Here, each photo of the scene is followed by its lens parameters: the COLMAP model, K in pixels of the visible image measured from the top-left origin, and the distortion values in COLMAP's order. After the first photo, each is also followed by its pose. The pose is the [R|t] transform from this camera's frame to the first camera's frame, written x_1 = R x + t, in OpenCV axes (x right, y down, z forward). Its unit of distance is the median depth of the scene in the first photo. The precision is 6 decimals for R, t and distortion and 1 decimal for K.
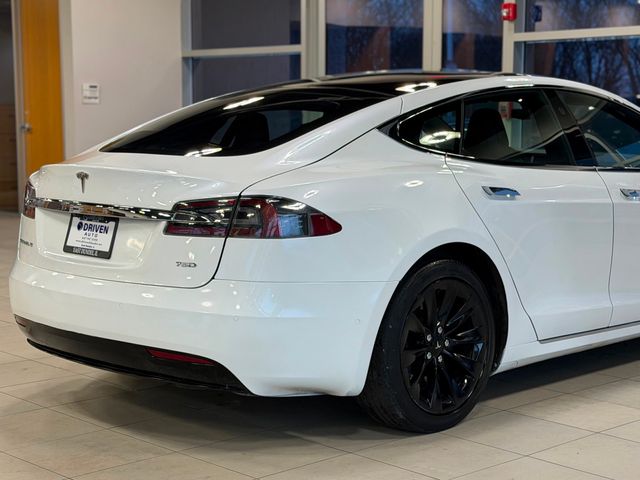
lens RADIAL K [[1205.4, 0, 320.0], [0, 1205.4, 240.0], [0, 0, 1]] dist [0.126915, 0.147861]
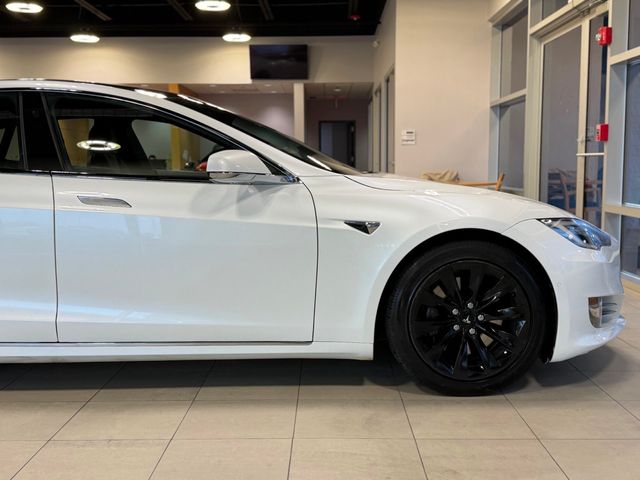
lens RADIAL K [[734.1, 0, 320.0], [0, 734.1, 240.0], [0, 0, 1]] dist [0.217295, -0.546988]
pose [[0.718606, 0.066564, -0.692224, 0.918380], [-0.067674, 0.997378, 0.025654, -0.042494], [0.692117, 0.028410, 0.721226, 0.851045]]
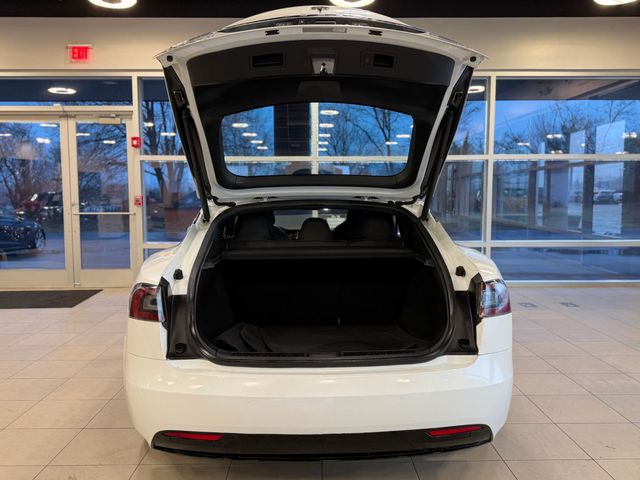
lens RADIAL K [[569.3, 0, 320.0], [0, 569.3, 240.0], [0, 0, 1]] dist [0.070907, -0.170055]
pose [[0.677128, -0.065012, 0.732987, -0.537237], [0.087258, 0.996156, 0.007746, -0.088930], [-0.730673, 0.058714, 0.680198, 0.654836]]
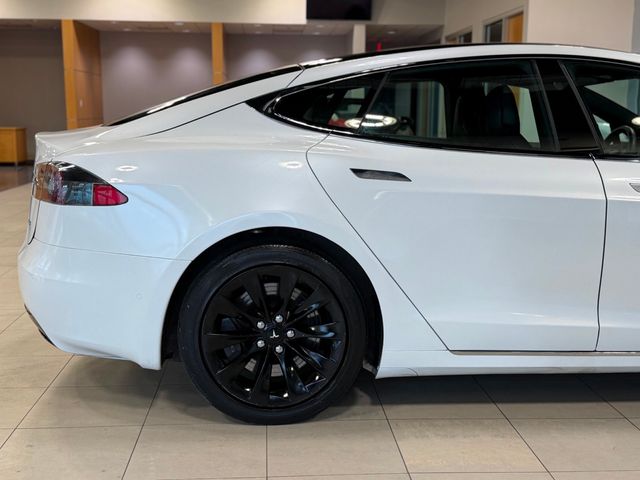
lens RADIAL K [[816.4, 0, 320.0], [0, 816.4, 240.0], [0, 0, 1]] dist [0.214230, -0.587623]
pose [[0.769266, 0.104953, -0.630250, 0.519084], [-0.075296, 0.994434, 0.073695, -0.035695], [0.634477, -0.009235, 0.772887, 0.530777]]
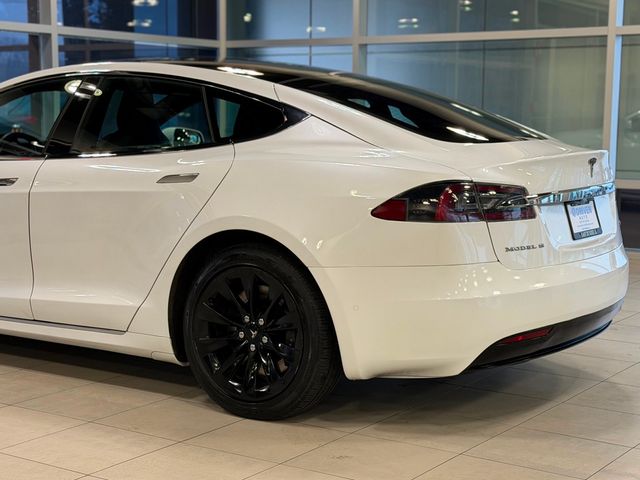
lens RADIAL K [[1136.1, 0, 320.0], [0, 1136.1, 240.0], [0, 0, 1]] dist [0.152865, -0.041791]
pose [[-0.206008, -0.116297, 0.971615, -1.095726], [0.102600, 0.984873, 0.139637, -0.145219], [-0.973157, 0.128454, -0.190960, 1.394553]]
